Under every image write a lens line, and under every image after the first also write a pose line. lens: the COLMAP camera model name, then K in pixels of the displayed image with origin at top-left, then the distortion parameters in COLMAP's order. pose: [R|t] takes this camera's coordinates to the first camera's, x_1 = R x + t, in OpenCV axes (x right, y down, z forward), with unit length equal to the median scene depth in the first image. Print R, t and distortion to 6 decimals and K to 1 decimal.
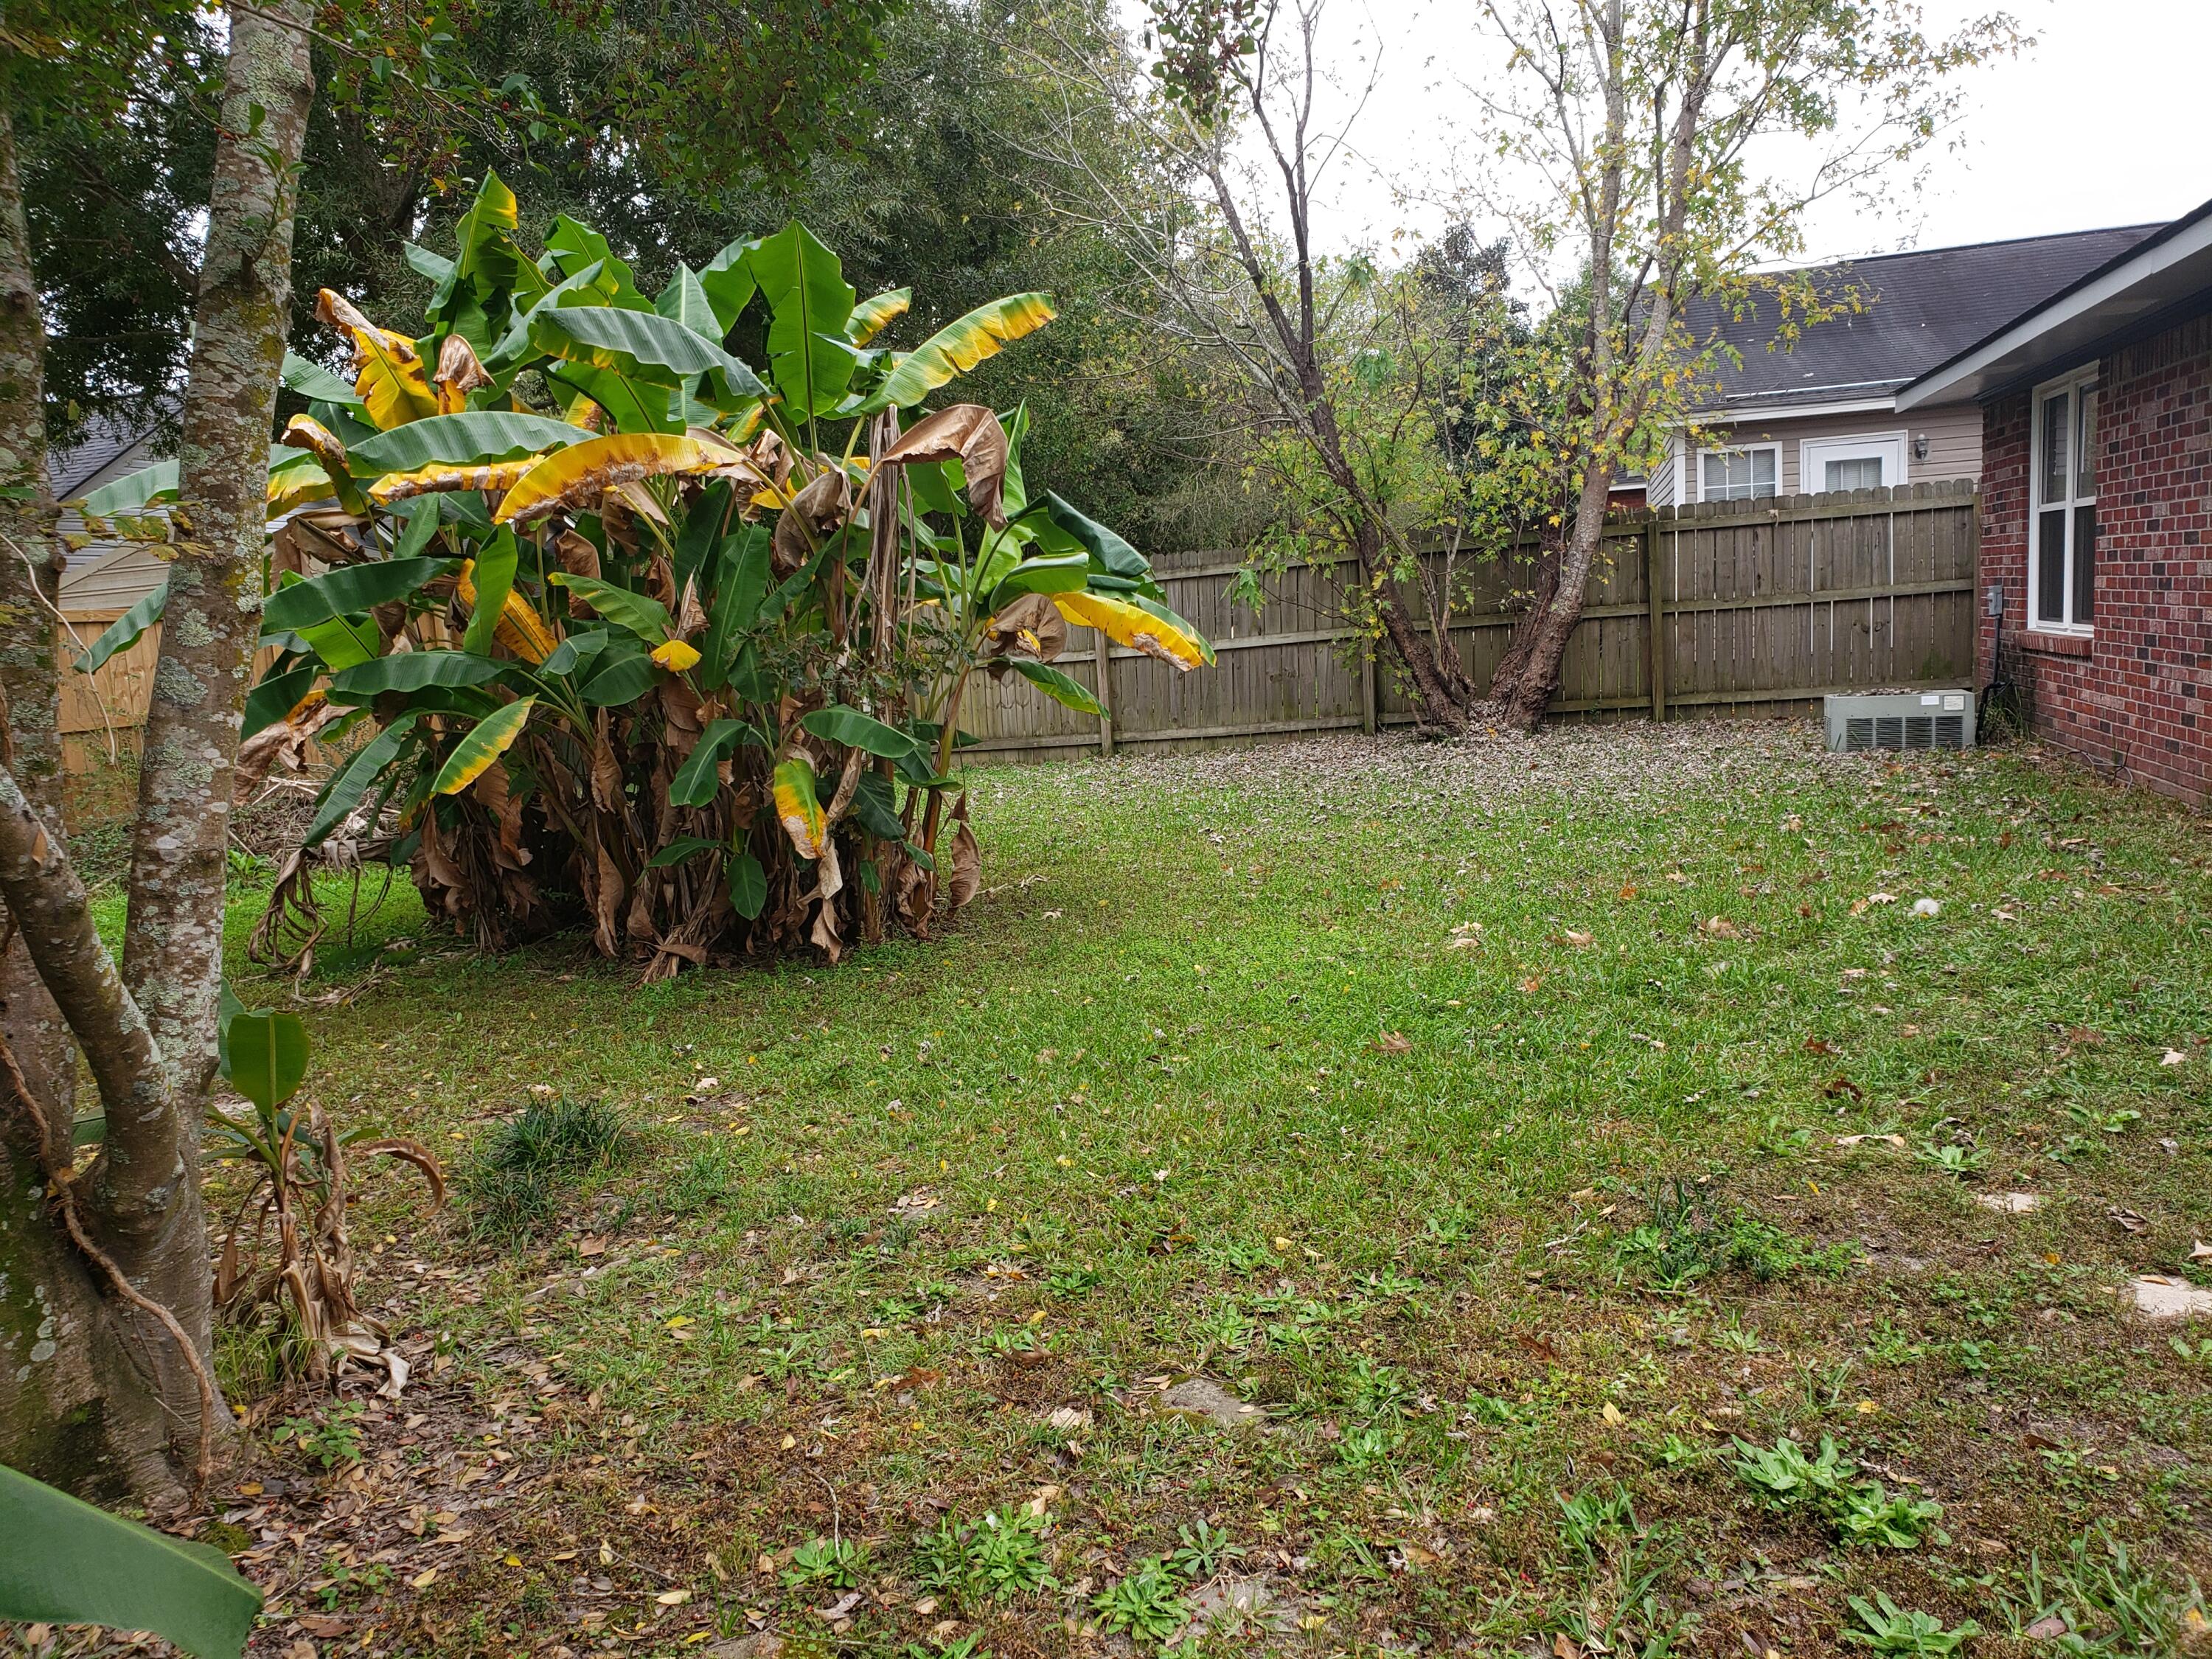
lens RADIAL K [[1680.3, 0, 1106.0], [0, 1680.3, 829.5], [0, 0, 1]] dist [0.005427, -0.002585]
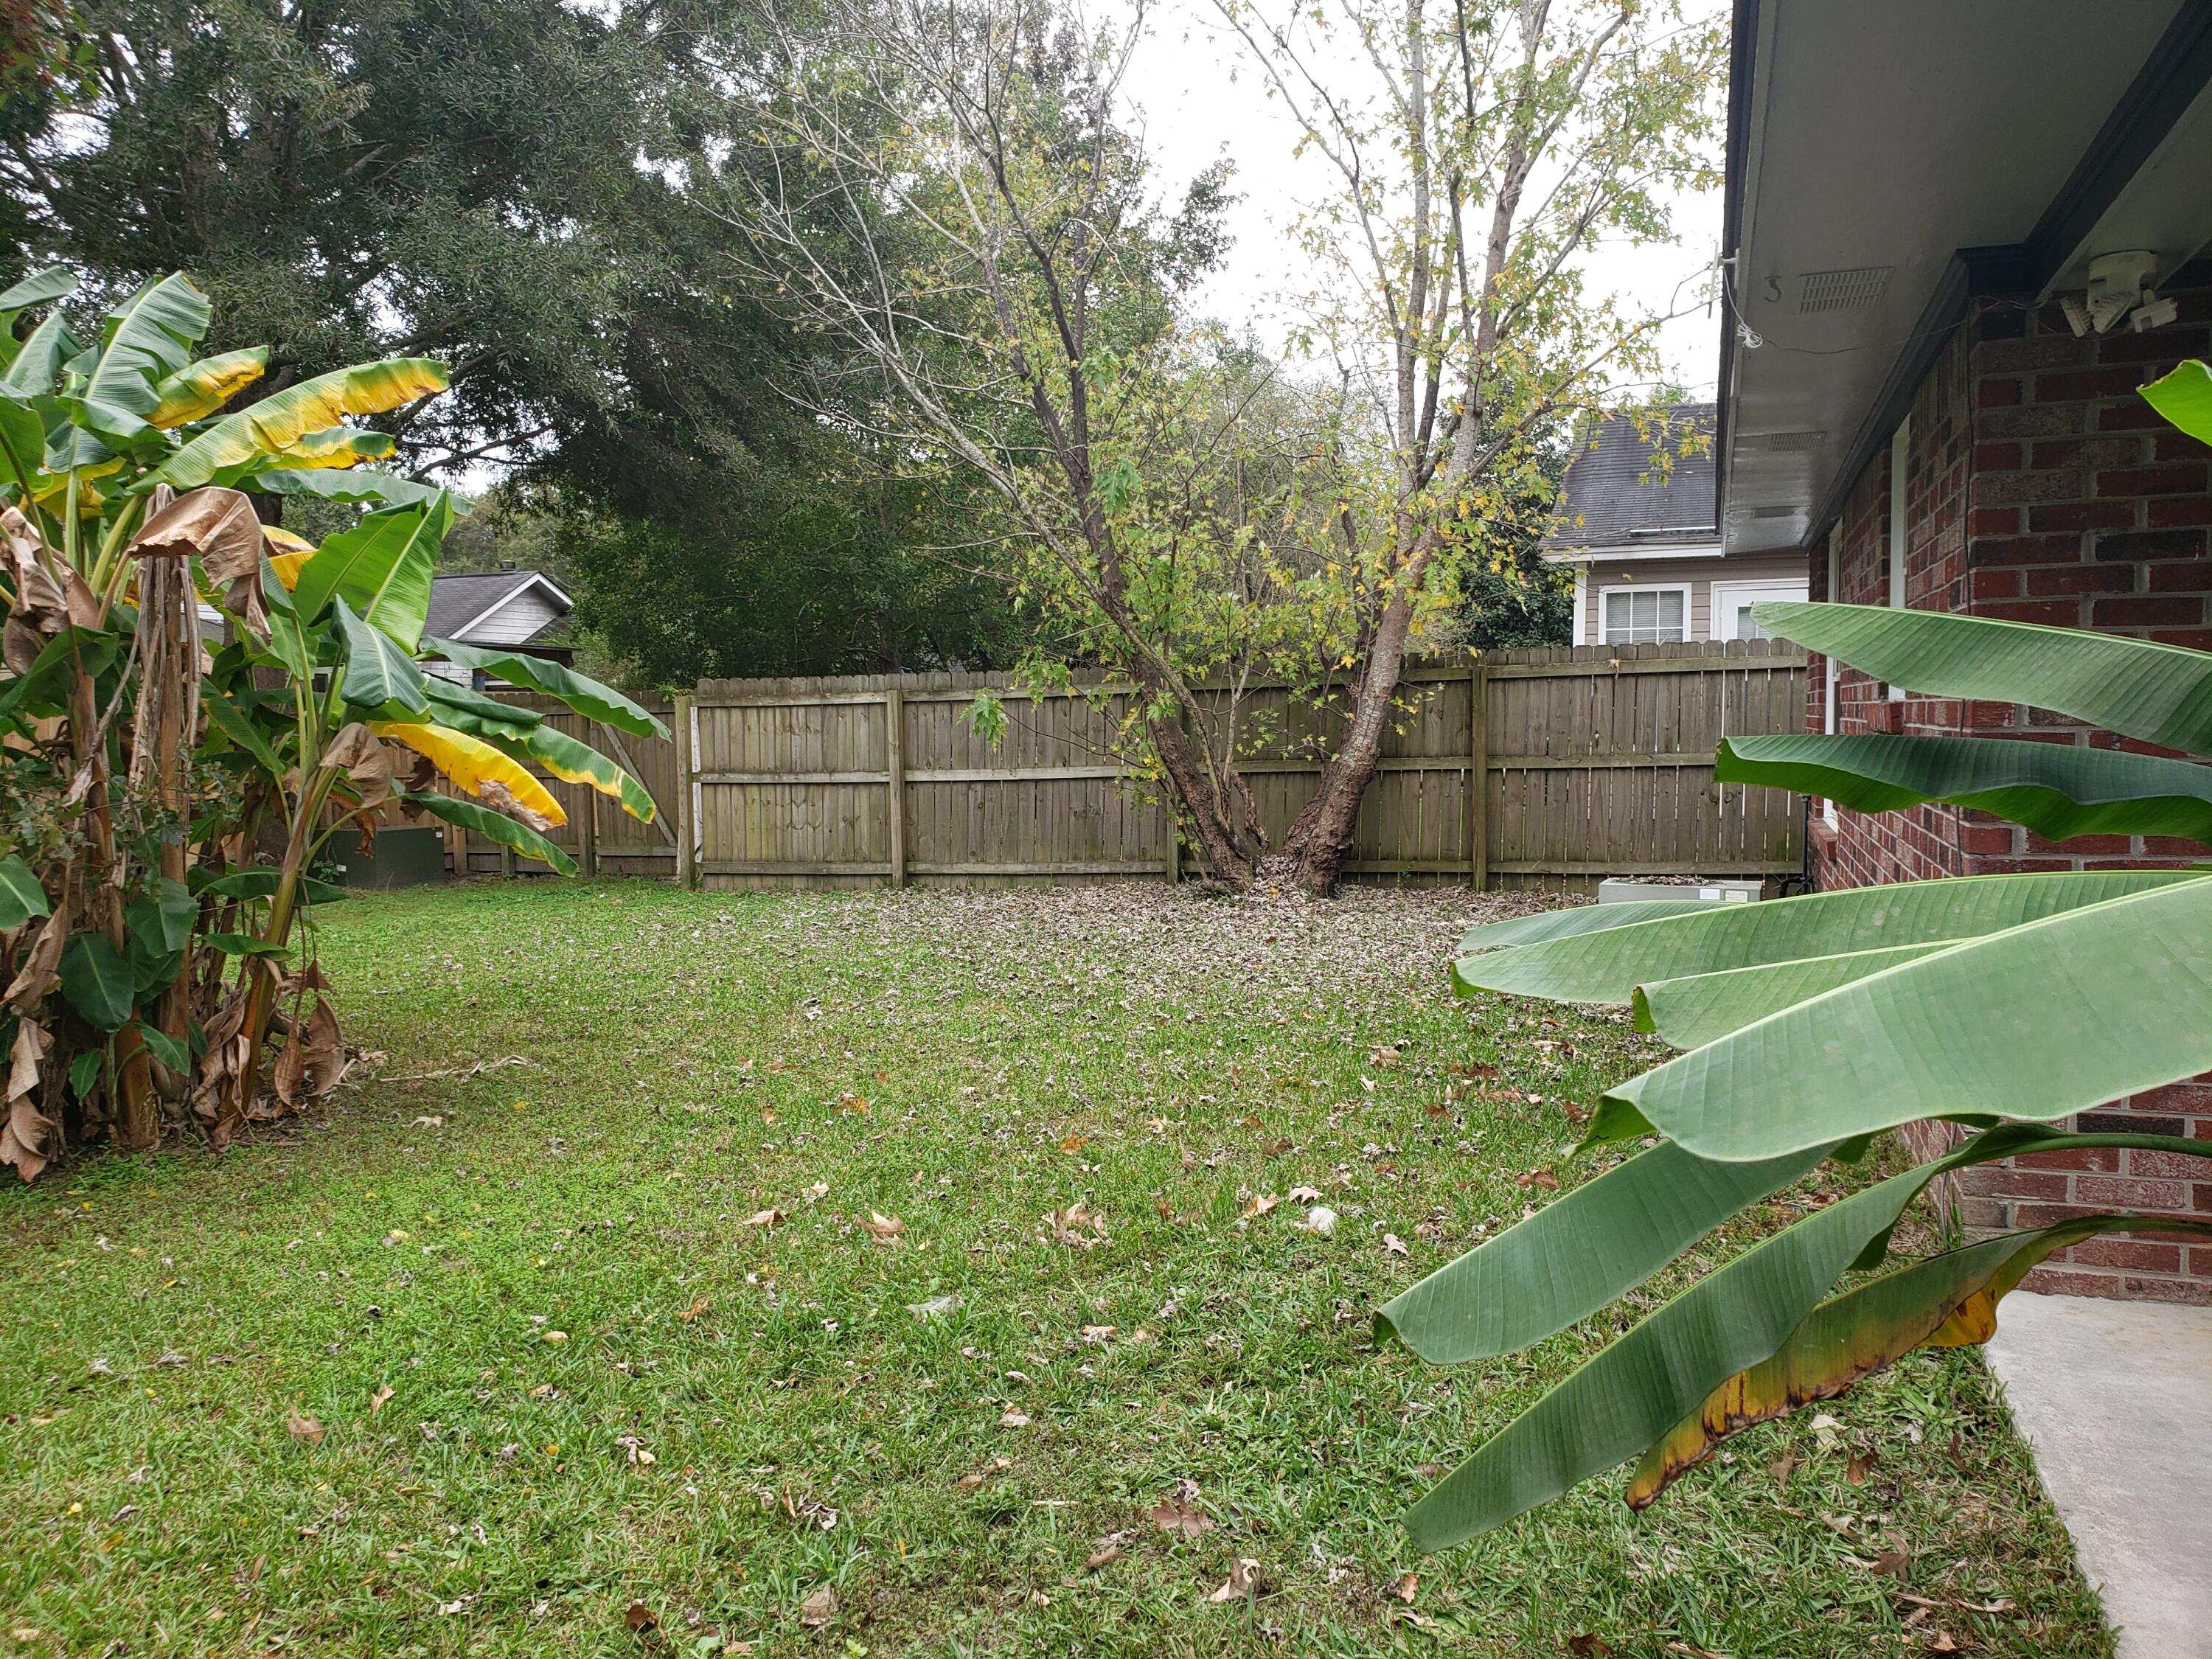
lens RADIAL K [[1692.1, 0, 1064.9], [0, 1692.1, 831.9], [0, 0, 1]] dist [0.114216, -0.331921]
pose [[0.997022, 0.057050, -0.051888, 0.161070], [-0.060140, 0.996380, -0.060089, -0.028721], [0.048272, 0.063031, 0.996843, 0.099098]]
